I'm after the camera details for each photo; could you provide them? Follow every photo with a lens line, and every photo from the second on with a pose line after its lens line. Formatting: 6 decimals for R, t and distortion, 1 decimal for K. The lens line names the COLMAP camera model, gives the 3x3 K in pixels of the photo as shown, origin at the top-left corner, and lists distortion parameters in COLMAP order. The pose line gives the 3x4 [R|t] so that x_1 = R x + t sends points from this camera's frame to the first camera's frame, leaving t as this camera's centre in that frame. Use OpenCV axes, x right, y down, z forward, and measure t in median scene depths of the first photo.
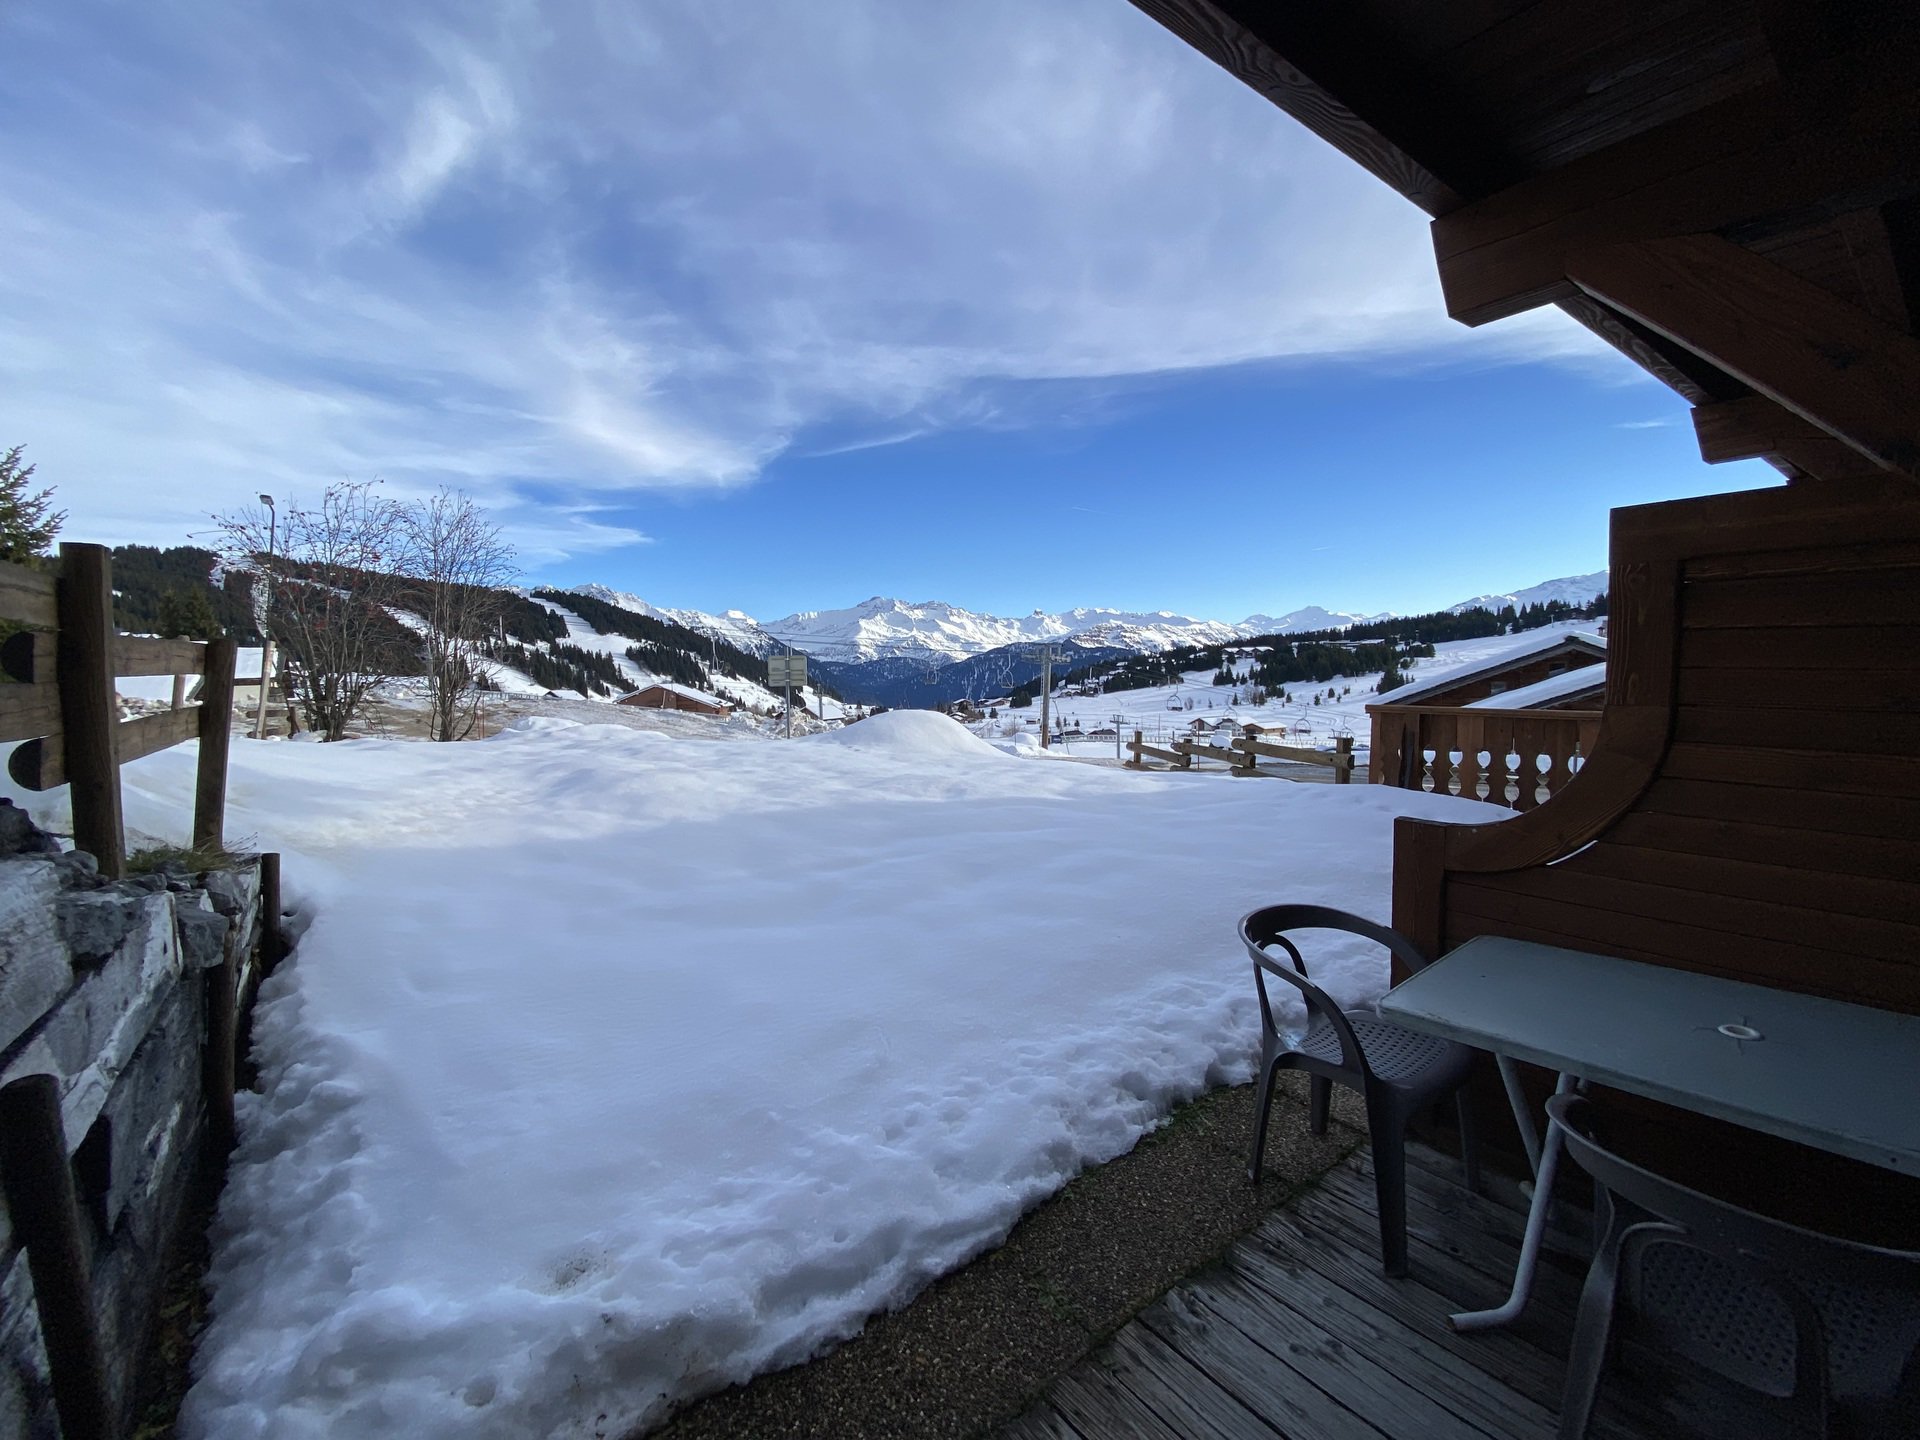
lens RADIAL K [[789.4, 0, 951.7], [0, 789.4, 725.6], [0, 0, 1]] dist [0.018178, -0.020208]
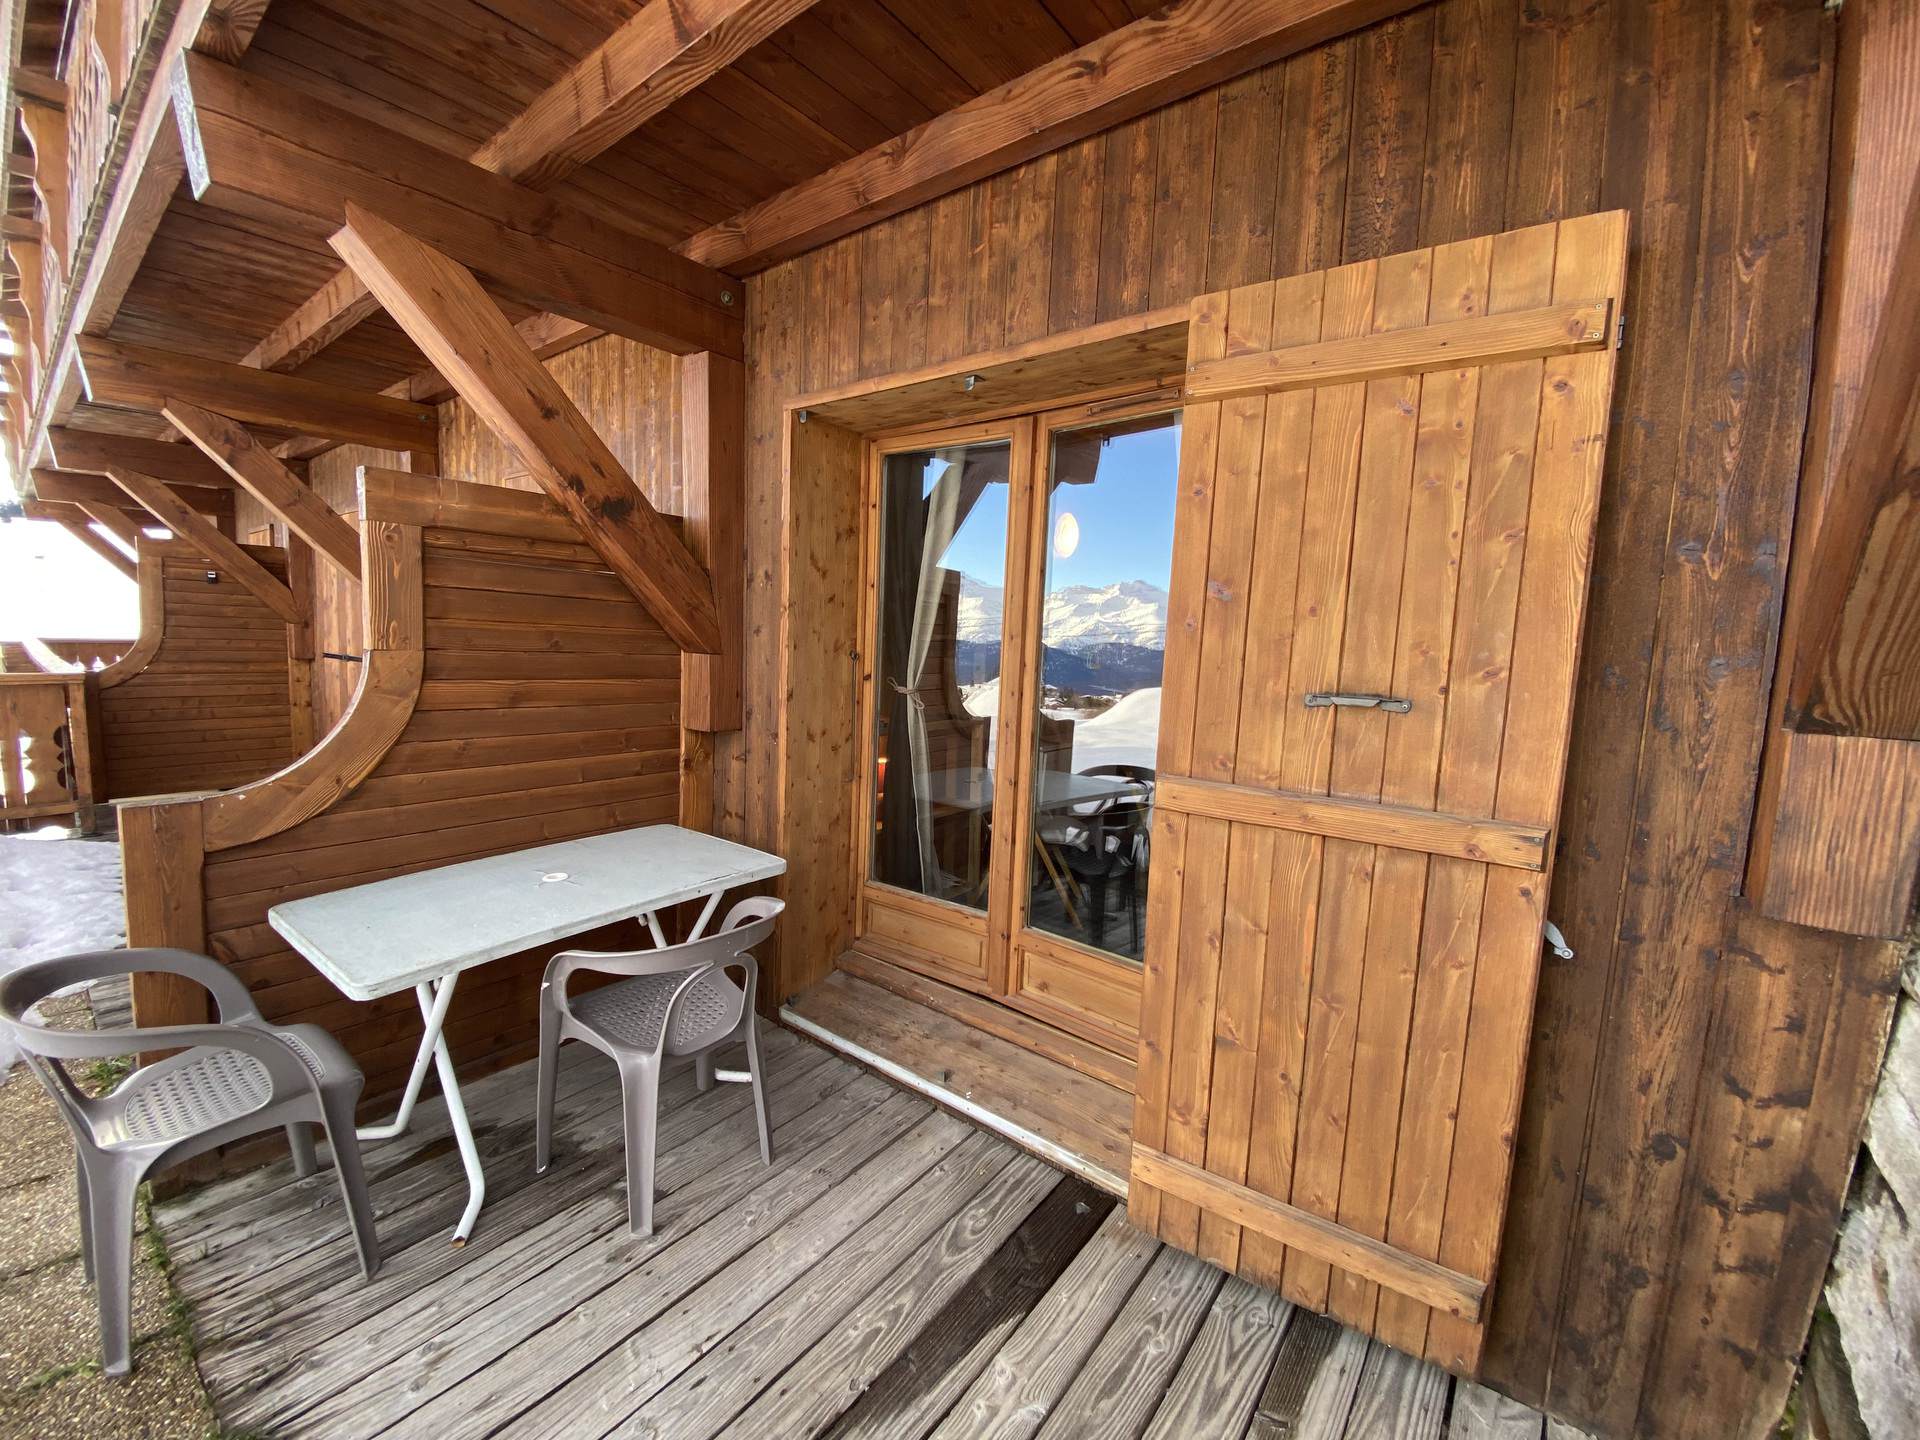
lens RADIAL K [[789.4, 0, 951.7], [0, 789.4, 725.6], [0, 0, 1]] dist [0.018178, -0.020208]
pose [[-0.277014, -0.096531, 0.956005, -0.460993], [0.043244, 0.992680, 0.112765, -0.012870], [-0.959892, 0.072579, -0.270812, 0.572364]]
